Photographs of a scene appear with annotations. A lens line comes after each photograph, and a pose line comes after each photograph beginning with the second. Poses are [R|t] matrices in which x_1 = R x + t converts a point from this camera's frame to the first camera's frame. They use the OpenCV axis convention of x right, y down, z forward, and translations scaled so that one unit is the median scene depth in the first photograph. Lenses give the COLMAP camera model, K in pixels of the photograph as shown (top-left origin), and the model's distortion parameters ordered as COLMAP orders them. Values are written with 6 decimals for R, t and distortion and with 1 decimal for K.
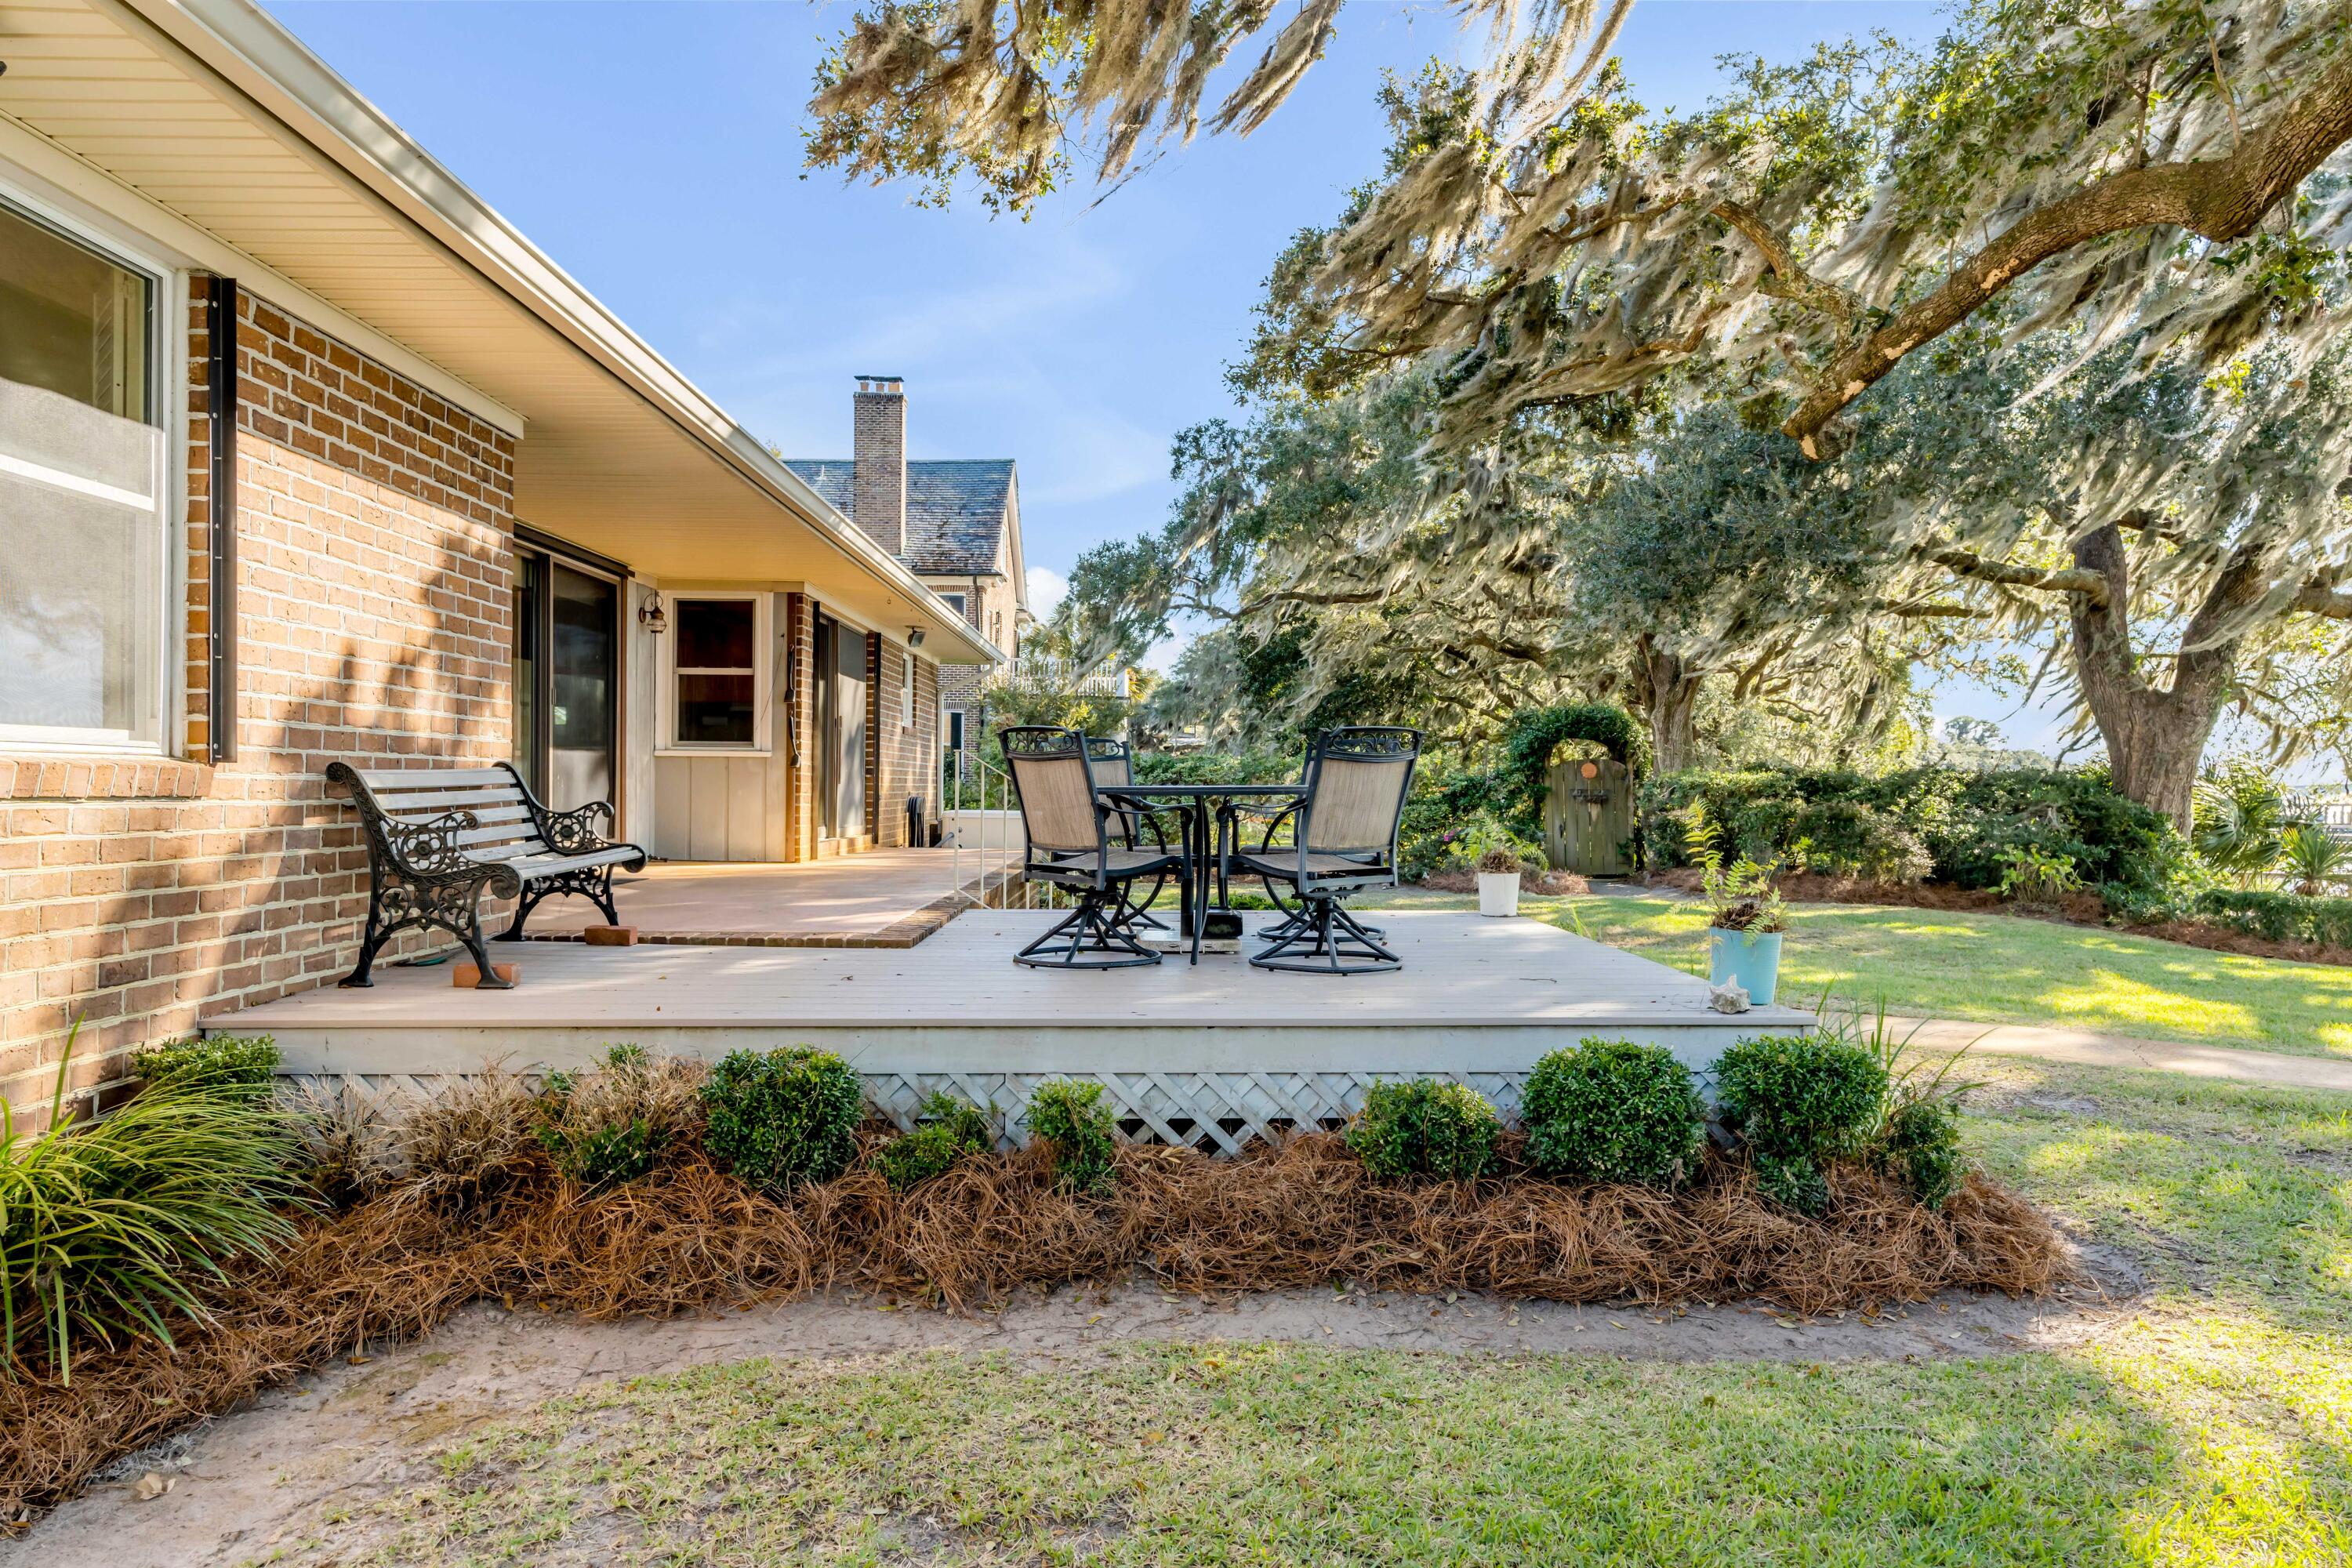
lens RADIAL K [[1424.5, 0, 1176.0], [0, 1424.5, 784.0], [0, 0, 1]] dist [0.000193, 0.002848]
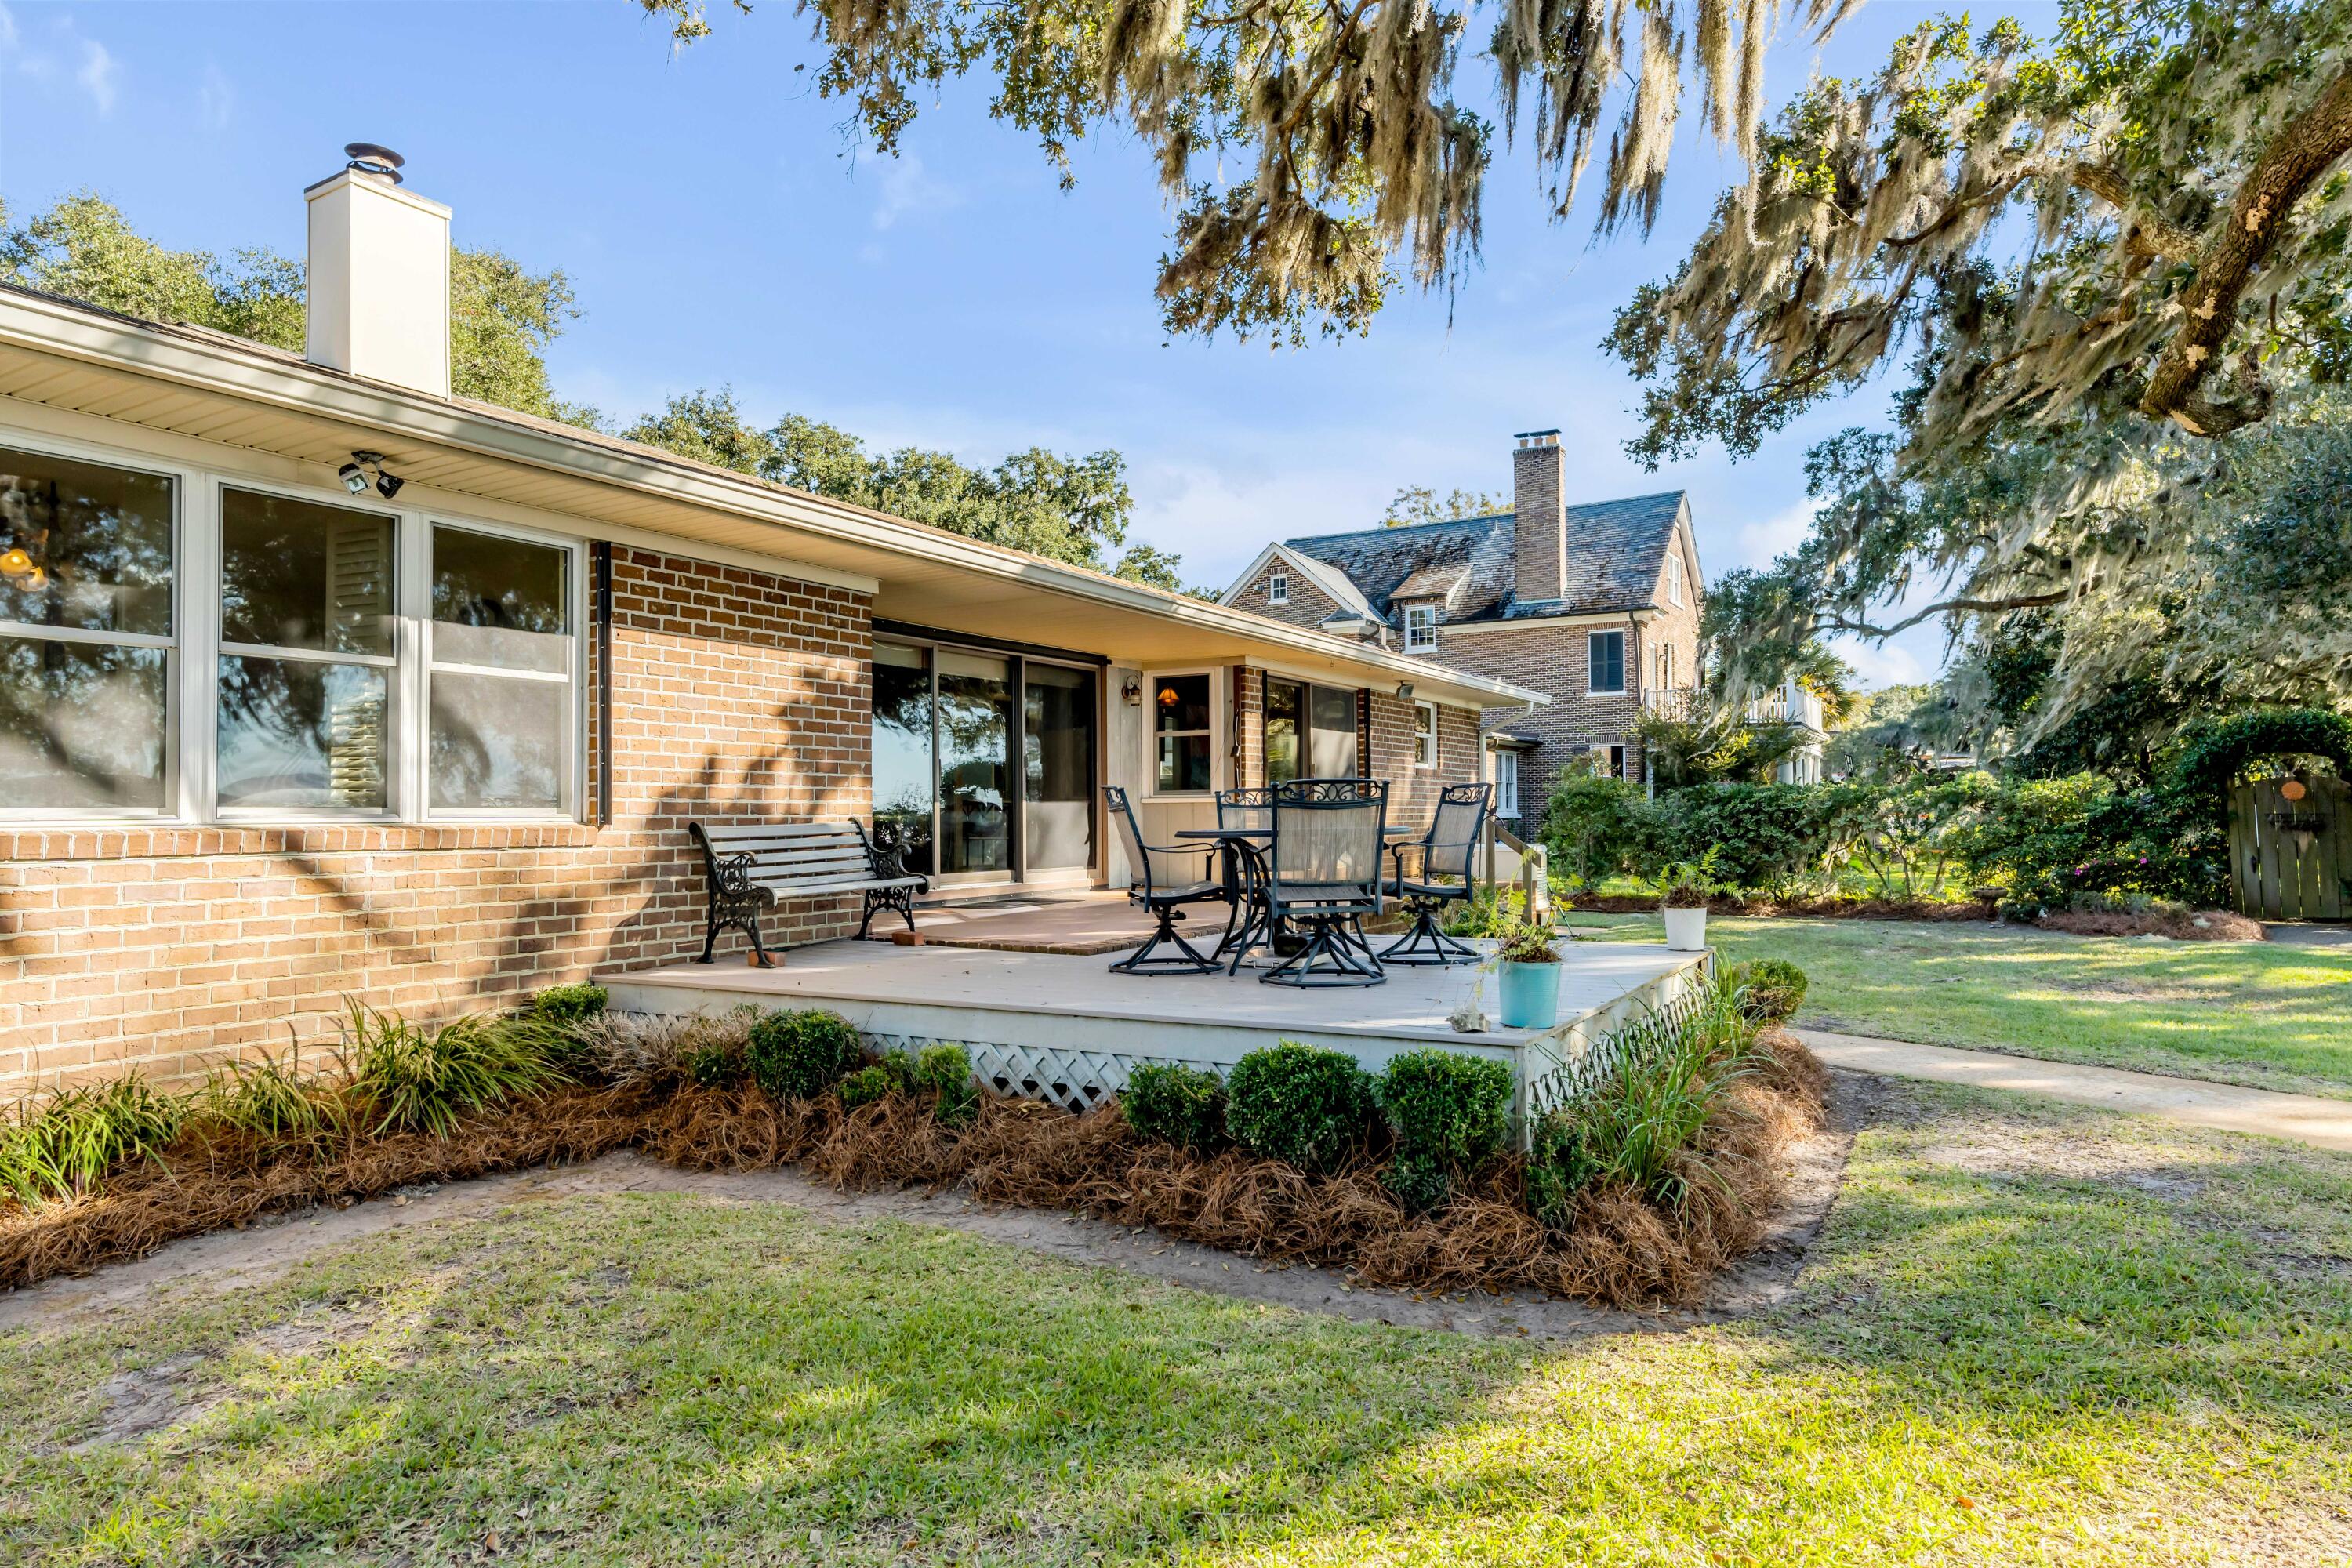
lens RADIAL K [[1360.1, 0, 1176.0], [0, 1360.1, 784.0], [0, 0, 1]] dist [-0.003199, 0.000362]
pose [[0.859396, -0.025840, -0.510657, 0.594148], [0.014487, 0.999552, -0.026199, -0.009441], [0.511106, 0.015118, 0.859385, -0.037056]]
